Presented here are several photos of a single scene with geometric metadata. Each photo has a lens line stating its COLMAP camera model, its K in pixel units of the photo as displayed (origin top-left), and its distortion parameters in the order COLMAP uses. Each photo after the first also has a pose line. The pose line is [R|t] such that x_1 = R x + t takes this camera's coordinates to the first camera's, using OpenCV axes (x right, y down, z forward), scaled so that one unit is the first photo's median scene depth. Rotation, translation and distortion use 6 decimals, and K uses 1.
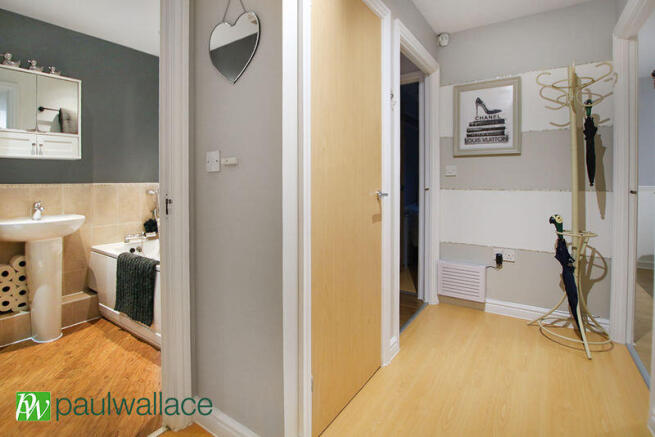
lens RADIAL K [[321.2, 0, 325.1], [0, 321.2, 206.6], [0, 0, 1]] dist [-0.003336, -0.001161]
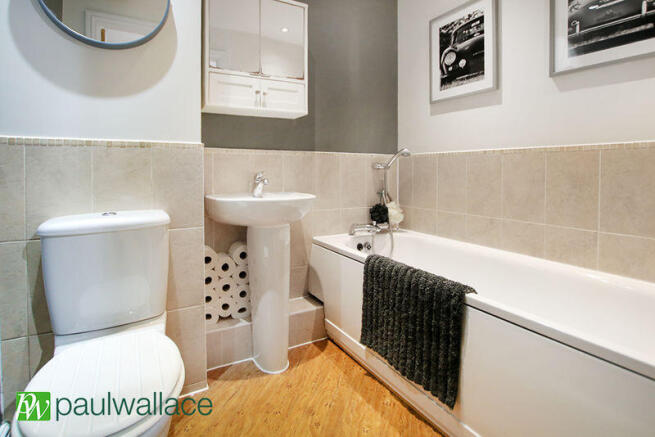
lens RADIAL K [[303.0, 0, 327.5], [0, 303.0, 218.5], [0, 0, 1]] dist [-0.000703, -0.000100]
pose [[0.924362, 0.069719, -0.375093, -0.486627], [-0.044044, 0.996088, 0.076604, 0.030034], [0.378967, -0.054289, 0.923816, 0.411577]]
